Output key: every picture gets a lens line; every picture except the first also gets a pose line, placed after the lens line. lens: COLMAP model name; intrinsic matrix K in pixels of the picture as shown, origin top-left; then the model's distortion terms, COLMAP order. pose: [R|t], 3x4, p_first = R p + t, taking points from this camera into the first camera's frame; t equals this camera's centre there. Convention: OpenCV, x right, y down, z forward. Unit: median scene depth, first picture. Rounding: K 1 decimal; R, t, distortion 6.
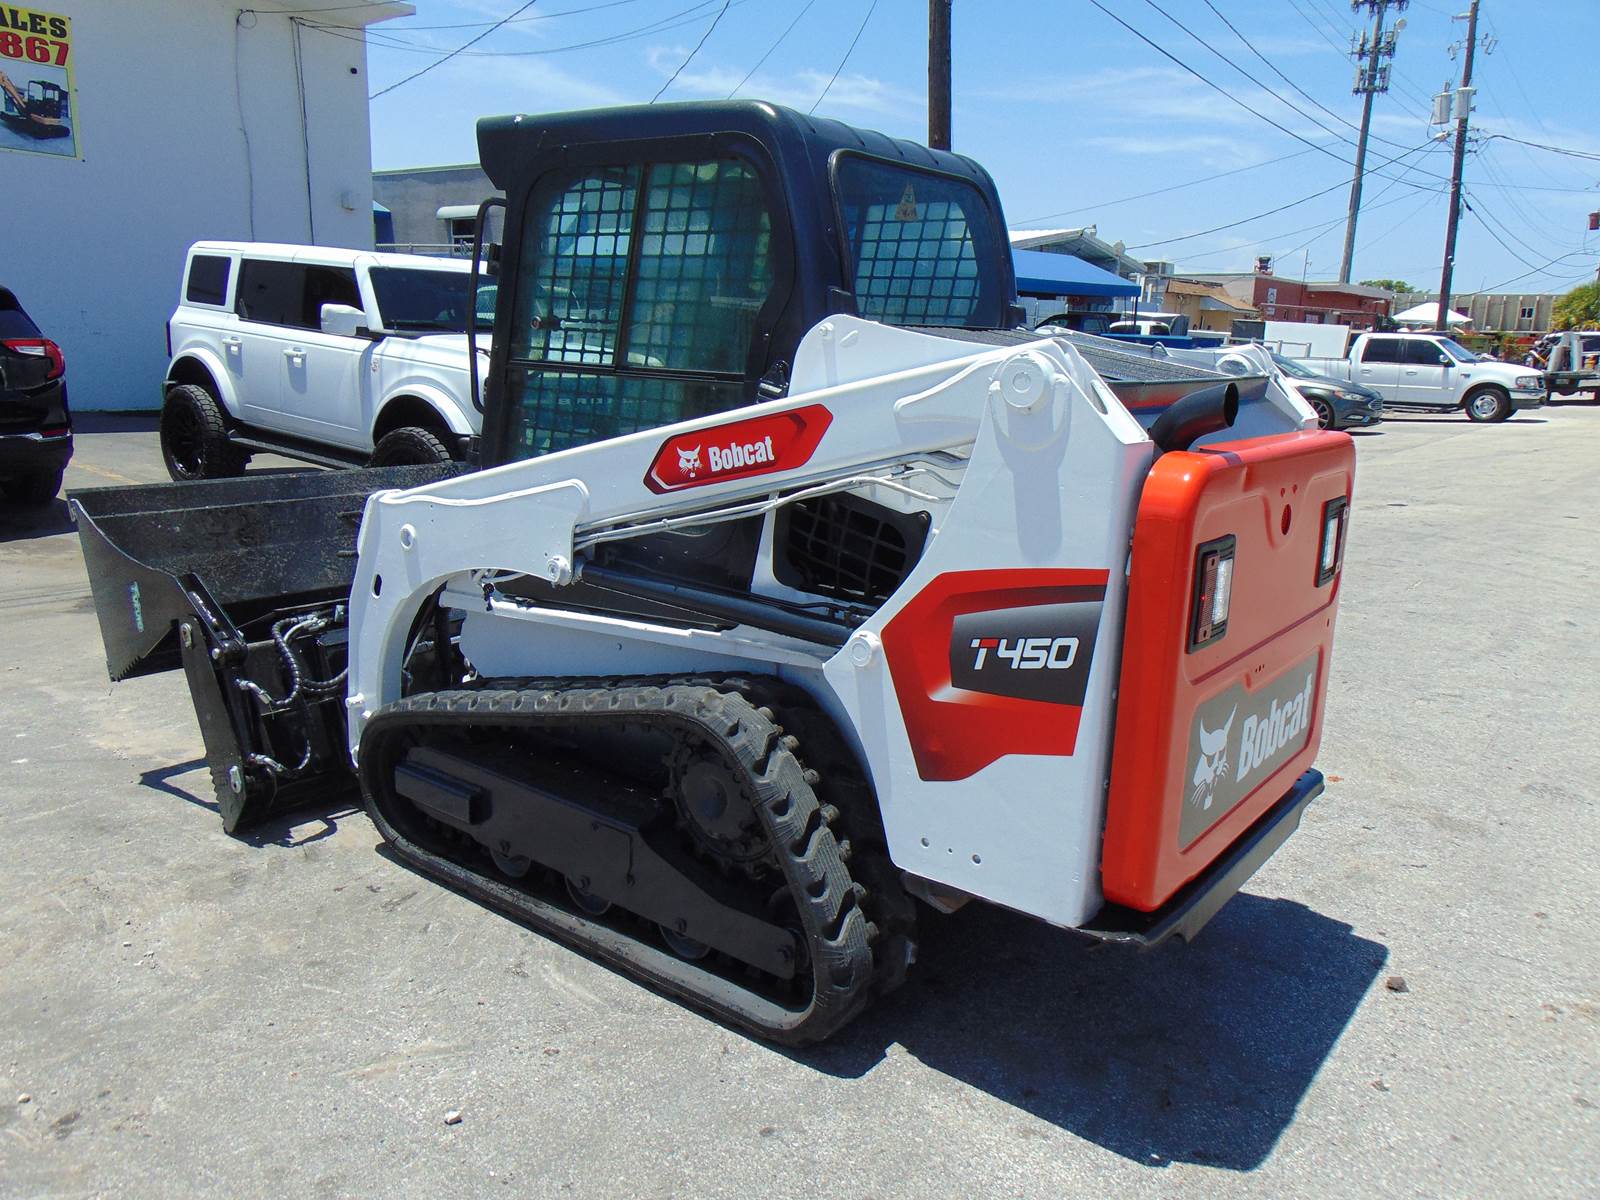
lens RADIAL K [[1167.7, 0, 800.7], [0, 1167.7, 612.7], [0, 0, 1]] dist [0.023728, 0.000753]
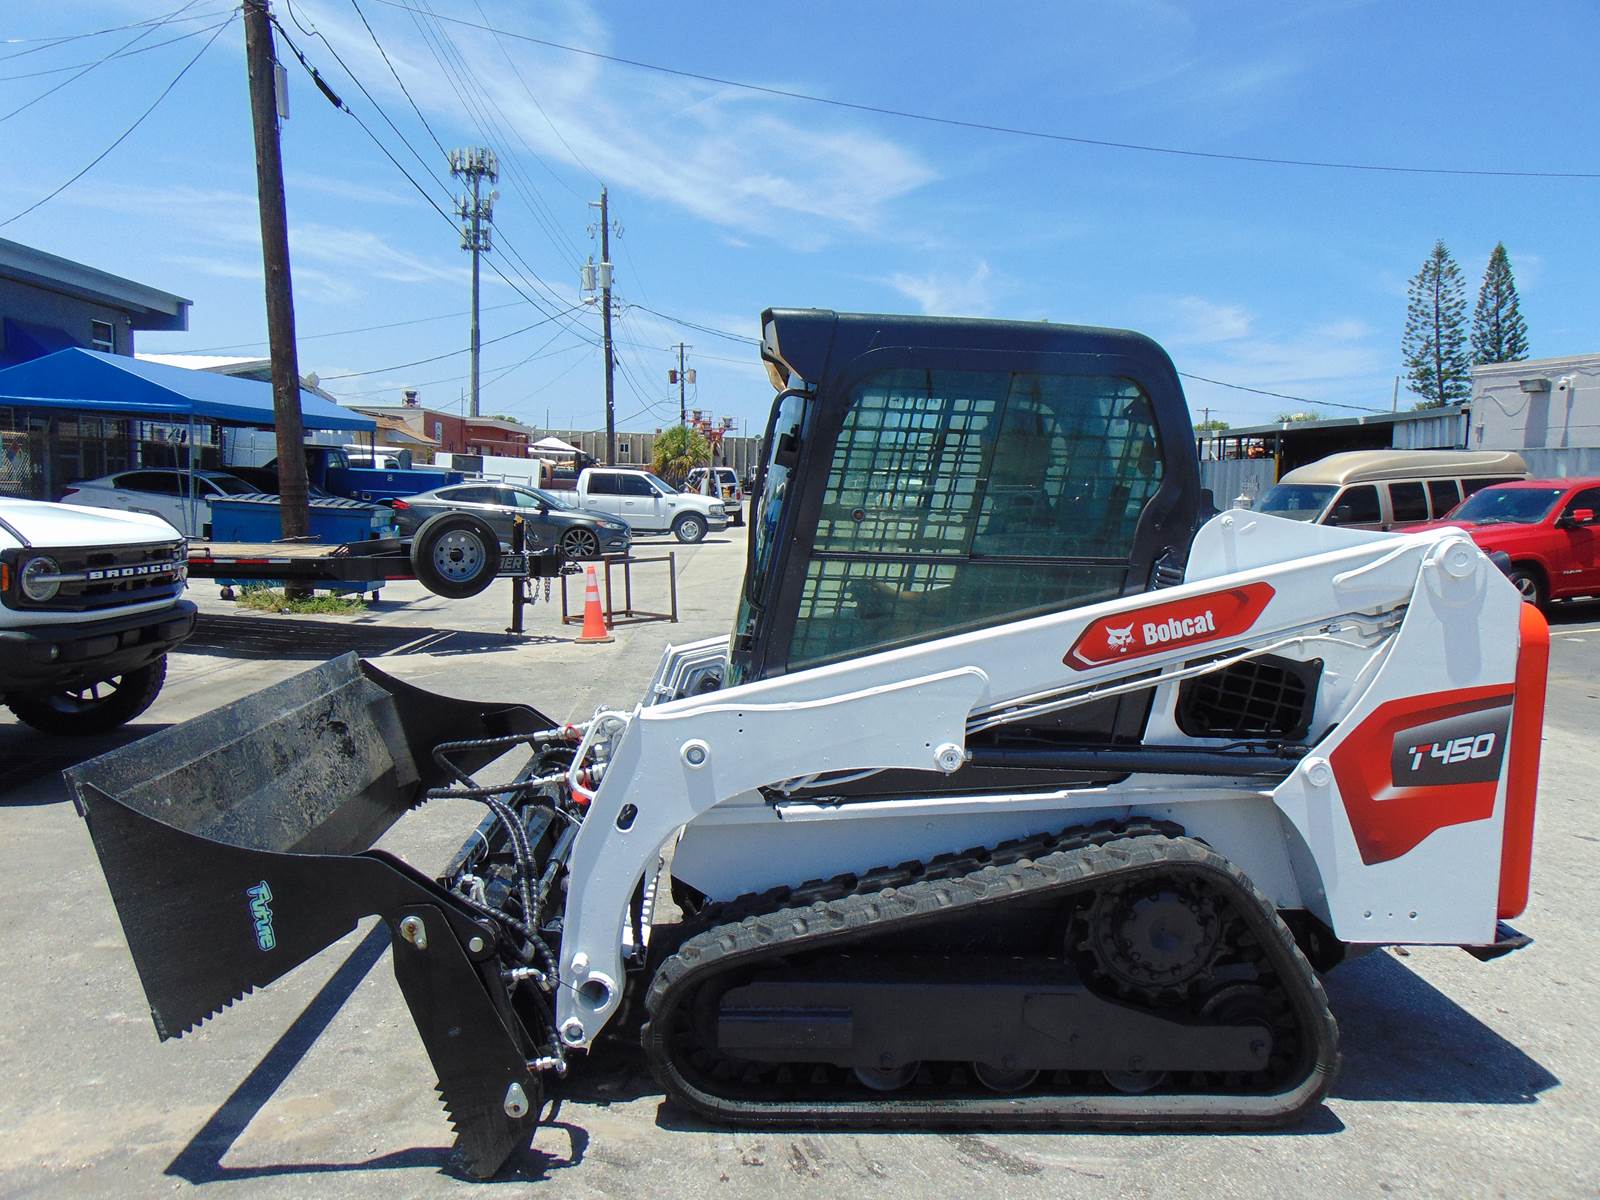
lens RADIAL K [[1199.0, 0, 803.1], [0, 1199.0, 601.2], [0, 0, 1]] dist [-0.026014, 0.065585]
pose [[0.757841, -0.072802, 0.648364, -0.882996], [0.148068, 0.987017, -0.062242, -0.113252], [-0.635415, 0.143171, 0.758782, 0.256547]]
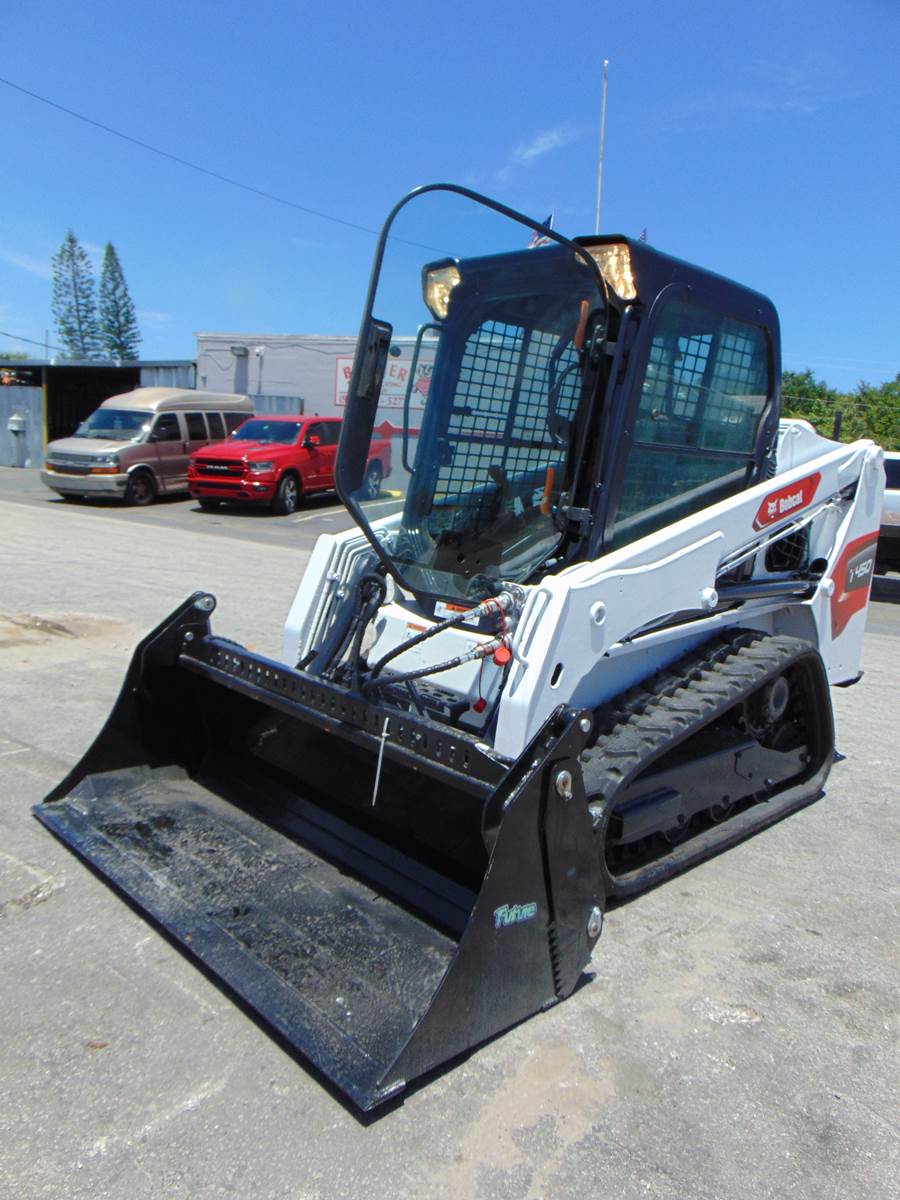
lens RADIAL K [[889.4, 0, 457.1], [0, 889.4, 614.1], [0, 0, 1]] dist [-0.002127, 0.002864]
pose [[-0.050496, -0.206547, 0.977133, -1.121483], [0.162961, 0.963565, 0.212100, -0.272808], [-0.985339, 0.169945, -0.014997, 1.232236]]
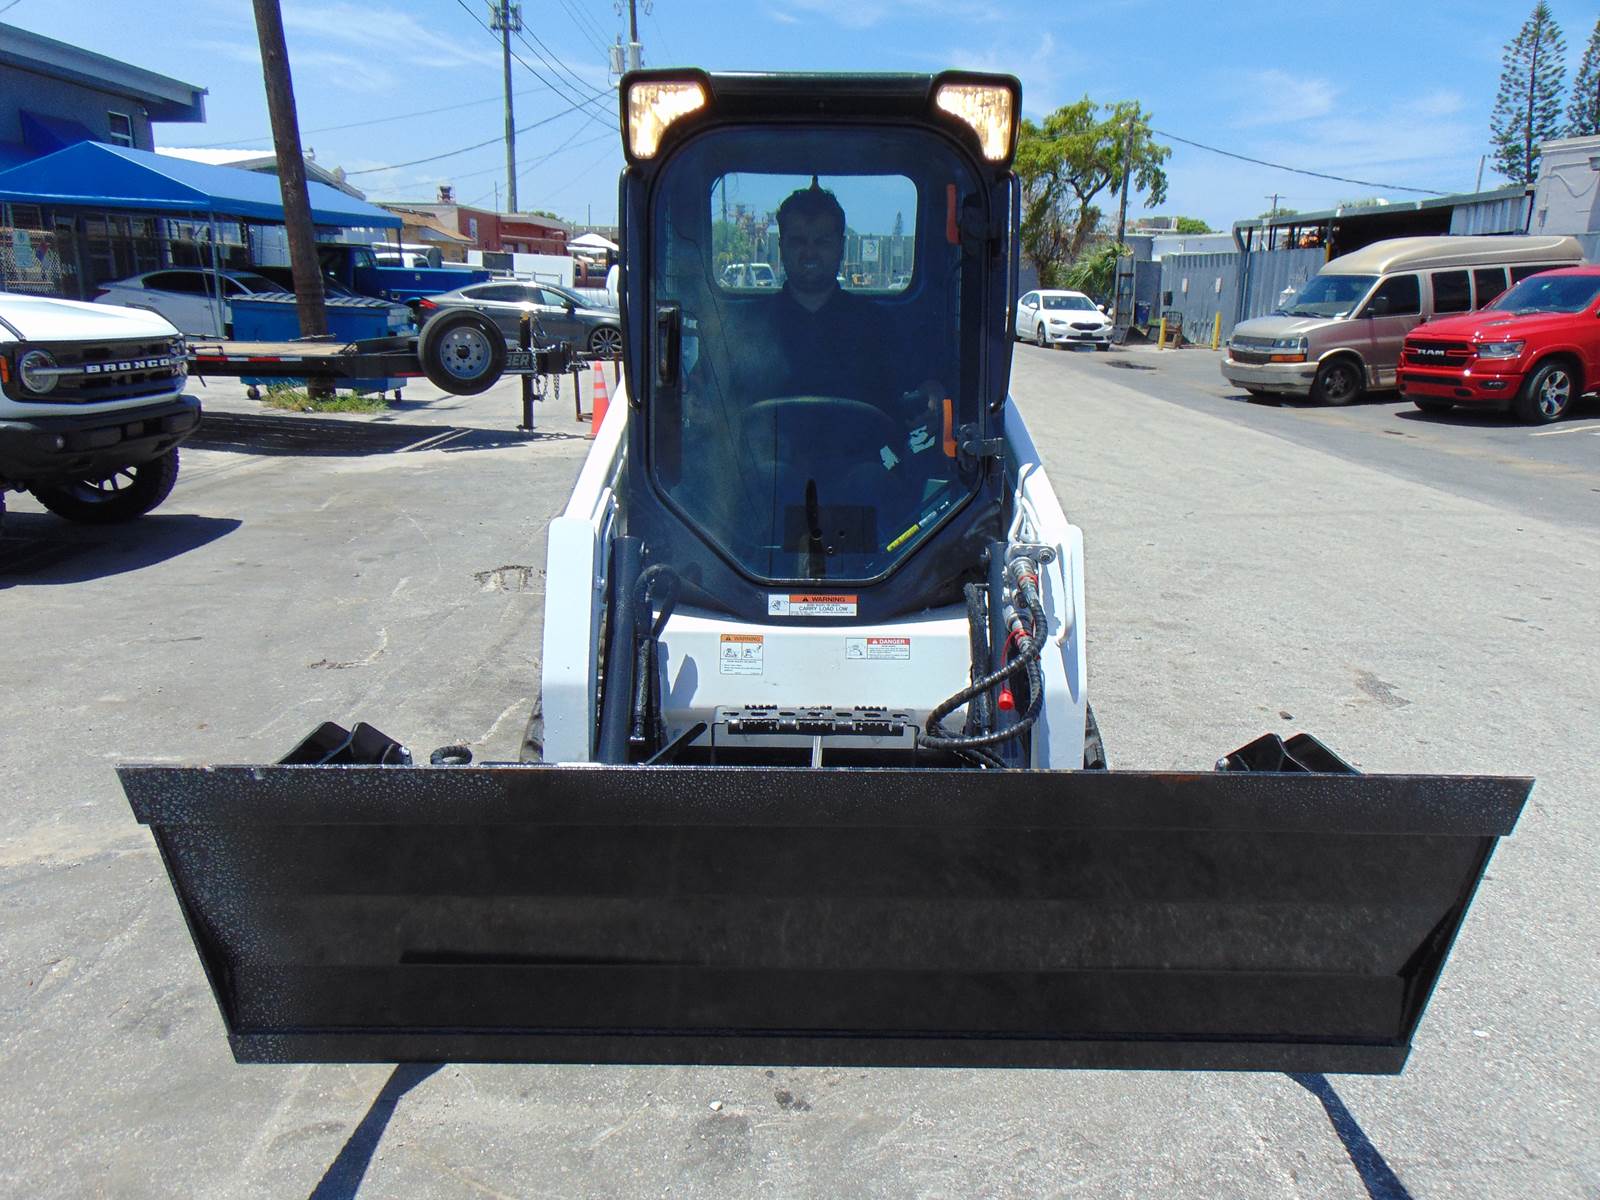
lens RADIAL K [[1199.0, 0, 803.1], [0, 1199.0, 601.2], [0, 0, 1]] dist [-0.026014, 0.065585]
pose [[0.784495, -0.174856, 0.594973, -0.824346], [0.149042, 0.984466, 0.092806, -0.066310], [-0.601959, 0.015870, 0.798370, 0.107998]]
